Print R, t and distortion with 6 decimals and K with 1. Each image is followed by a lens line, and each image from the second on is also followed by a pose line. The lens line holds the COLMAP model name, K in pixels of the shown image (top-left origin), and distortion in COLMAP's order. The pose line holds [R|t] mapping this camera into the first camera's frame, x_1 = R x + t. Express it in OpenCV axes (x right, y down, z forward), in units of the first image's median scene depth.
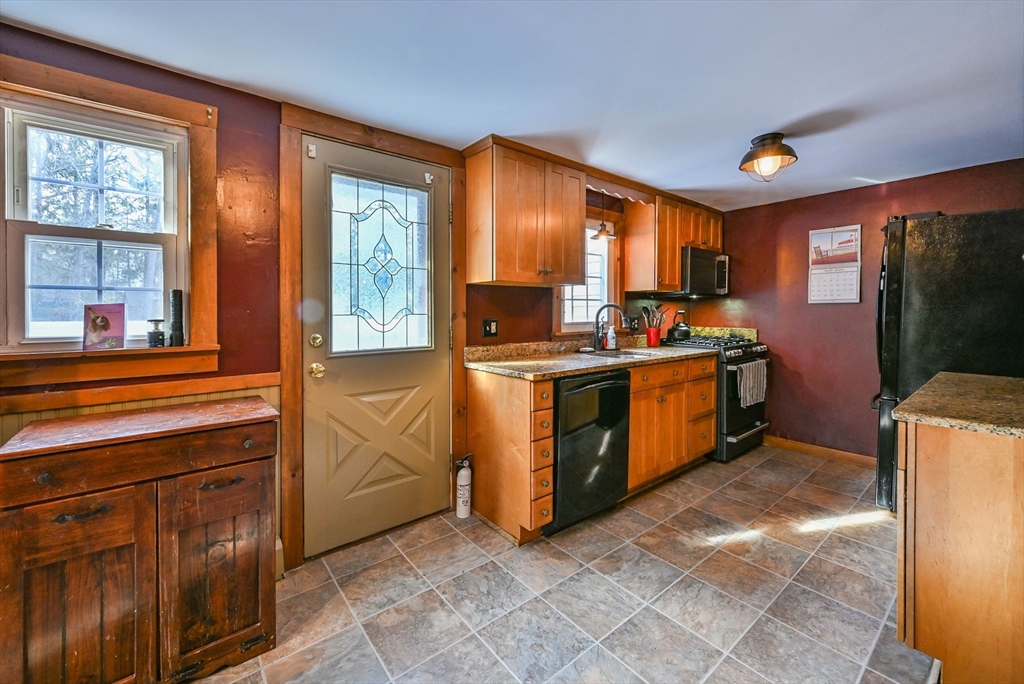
lens RADIAL K [[406.2, 0, 530.1], [0, 406.2, 317.0], [0, 0, 1]] dist [0.004794, -0.001013]
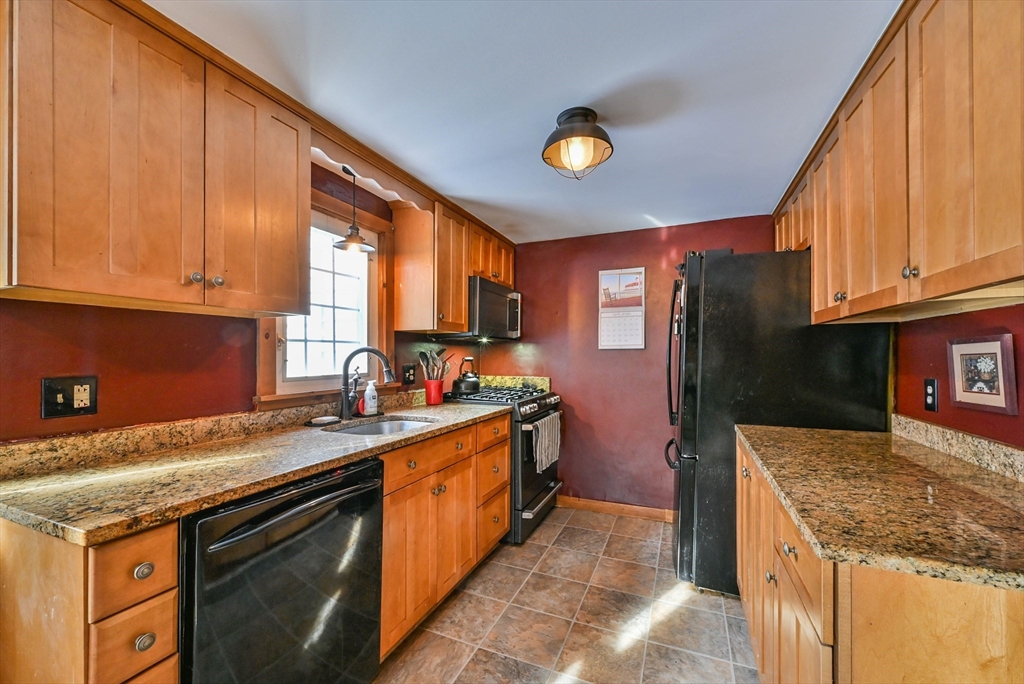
lens RADIAL K [[406.2, 0, 522.8], [0, 406.2, 349.9], [0, 0, 1]] dist [0.004794, -0.001013]
pose [[0.888663, 0.005888, 0.458524, 0.121768], [0.008318, 0.999546, -0.028956, -0.007471], [-0.458486, 0.029546, 0.888210, 0.295131]]
